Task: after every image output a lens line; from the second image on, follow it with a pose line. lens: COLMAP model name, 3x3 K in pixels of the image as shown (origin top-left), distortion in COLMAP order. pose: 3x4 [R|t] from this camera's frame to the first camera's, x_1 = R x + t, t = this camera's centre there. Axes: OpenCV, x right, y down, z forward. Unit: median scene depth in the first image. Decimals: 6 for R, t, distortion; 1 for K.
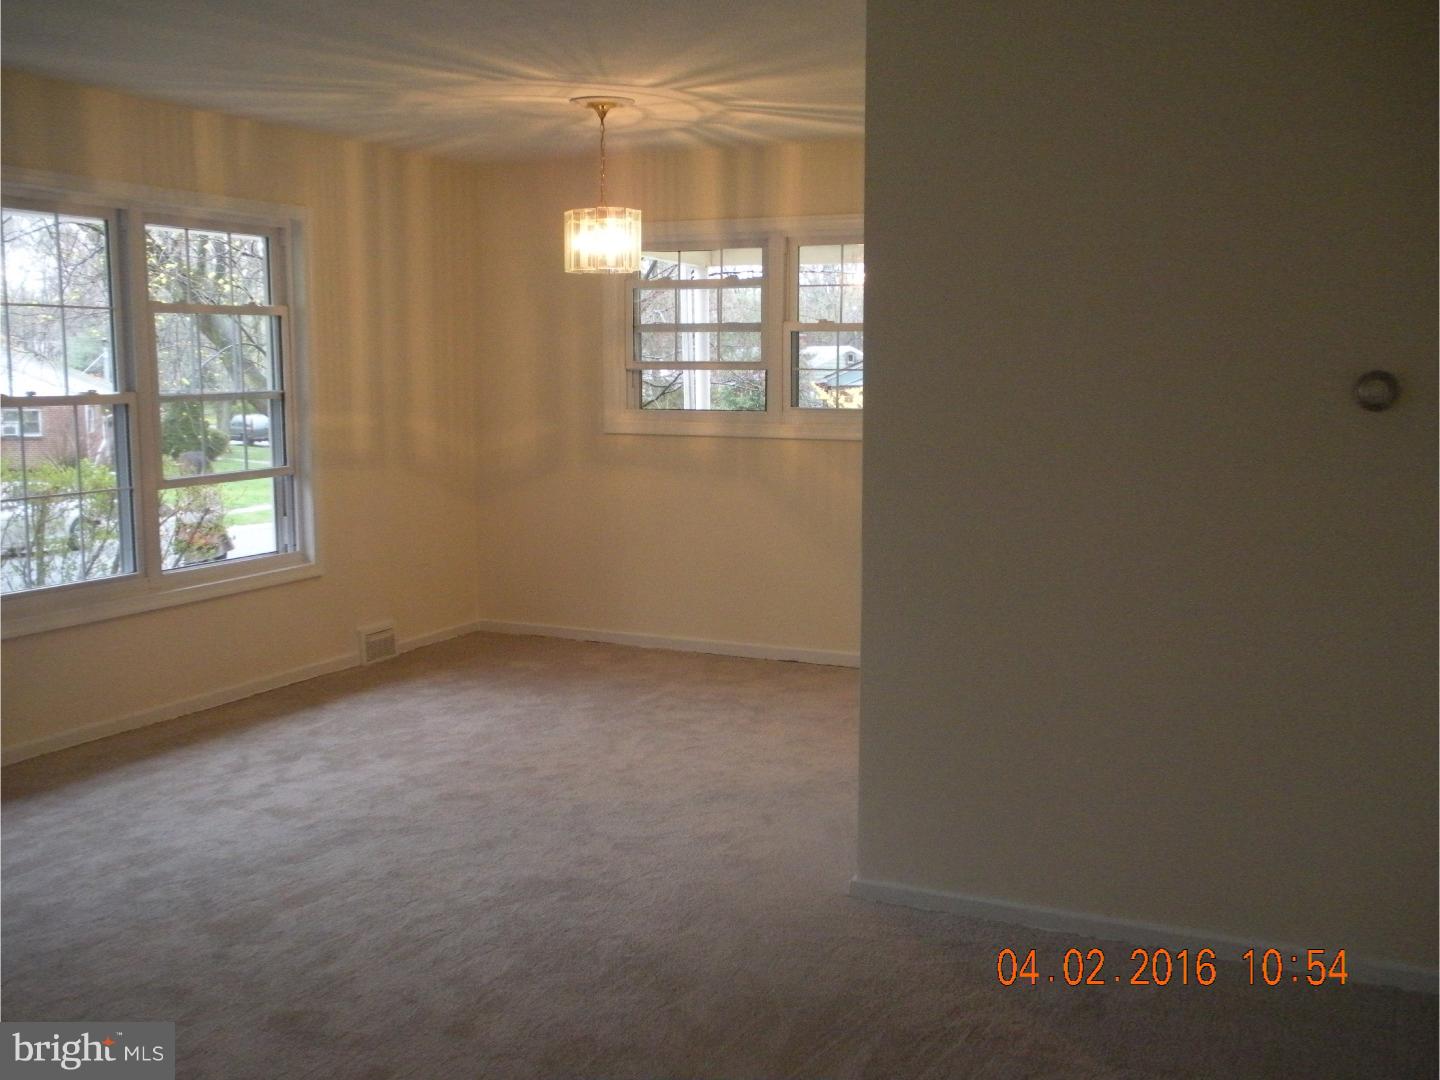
lens RADIAL K [[1481.0, 0, 720.8], [0, 1481.0, 543.4], [0, 0, 1]] dist [-0.009219, 0.025915]
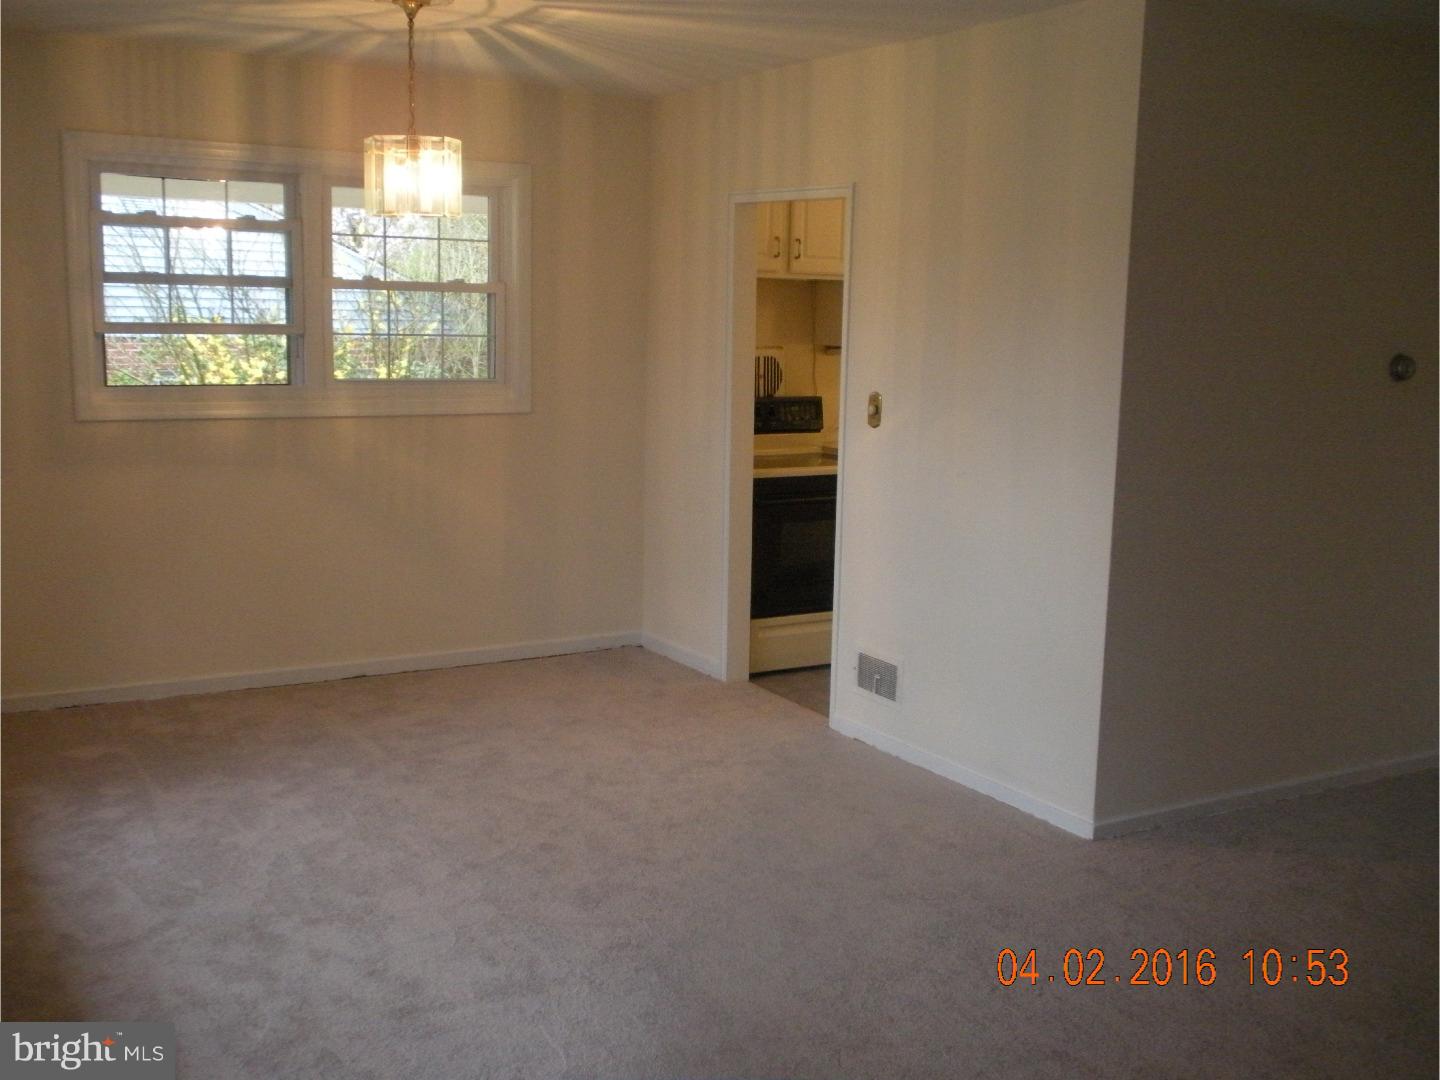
lens RADIAL K [[1481.0, 0, 720.8], [0, 1481.0, 543.4], [0, 0, 1]] dist [-0.009219, 0.025915]
pose [[0.560563, -0.117212, 0.819775, -0.609691], [0.084001, 0.992875, 0.084522, -0.060166], [-0.823841, 0.021482, 0.566414, 0.397947]]
